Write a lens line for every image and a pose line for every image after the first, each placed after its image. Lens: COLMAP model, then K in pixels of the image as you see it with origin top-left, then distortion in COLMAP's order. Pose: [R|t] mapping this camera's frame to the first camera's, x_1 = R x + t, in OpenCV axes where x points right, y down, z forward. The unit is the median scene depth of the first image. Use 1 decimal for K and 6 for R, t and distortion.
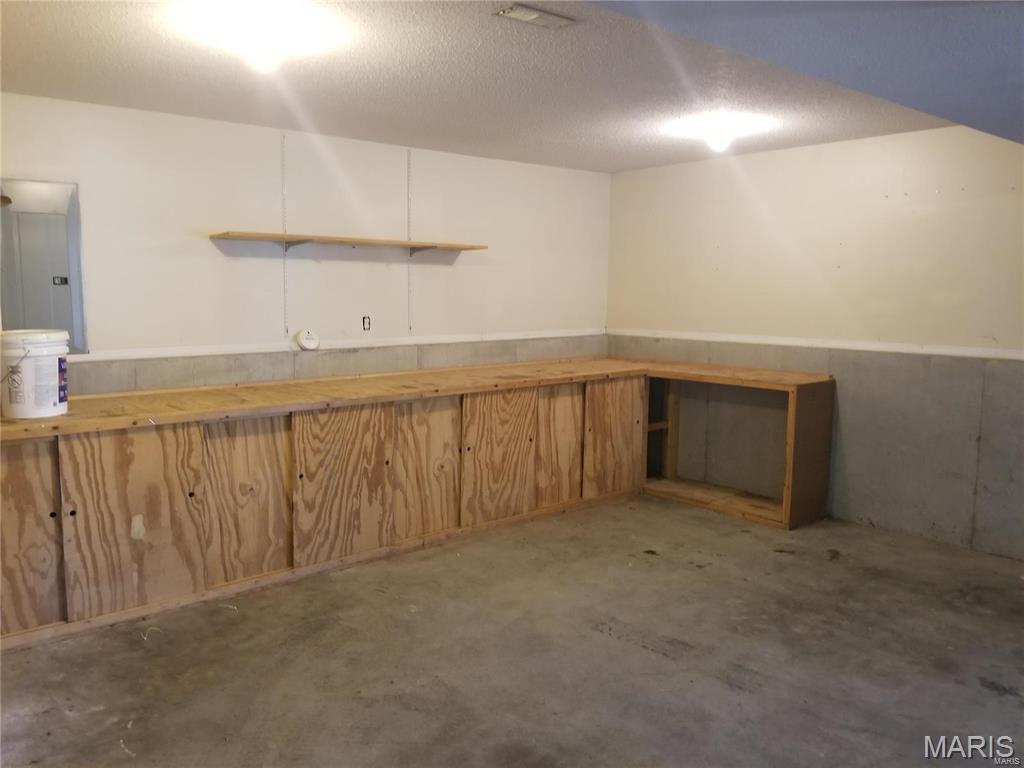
lens RADIAL K [[805.6, 0, 491.4], [0, 805.6, 387.6], [0, 0, 1]] dist [0.096242, -0.174701]
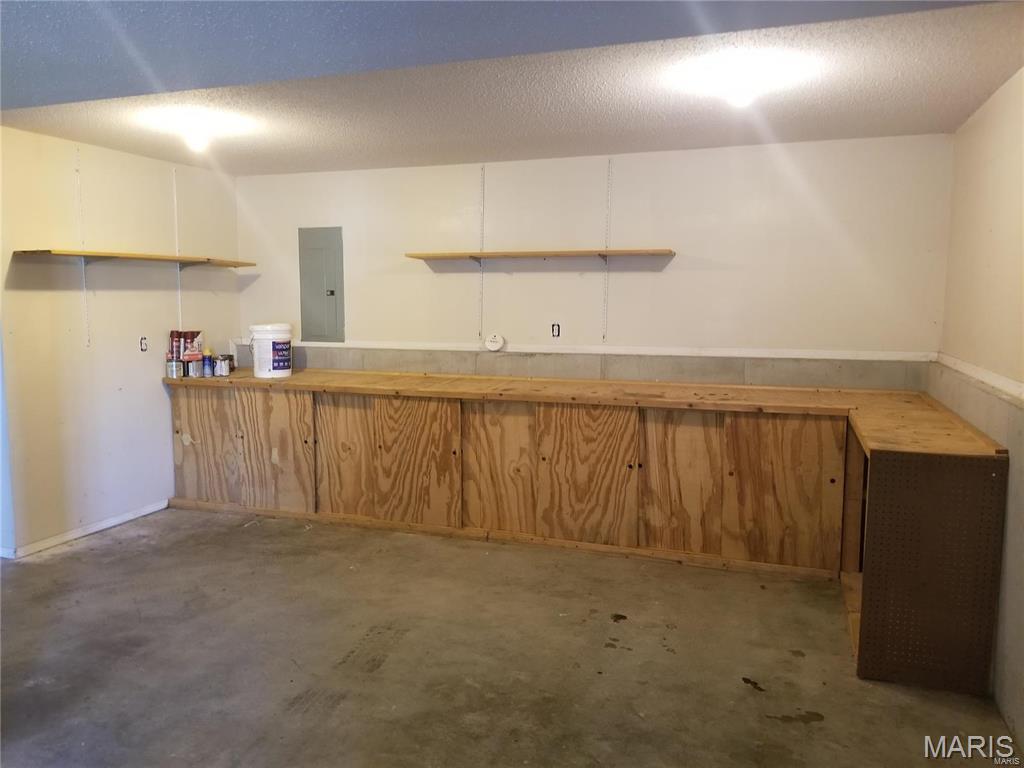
lens RADIAL K [[805.6, 0, 491.4], [0, 805.6, 387.6], [0, 0, 1]] dist [0.096242, -0.174701]
pose [[0.494510, 0.093642, -0.864113, 0.873973], [-0.107622, 0.993126, 0.046034, -0.054724], [0.862483, 0.070233, 0.501188, 0.491134]]
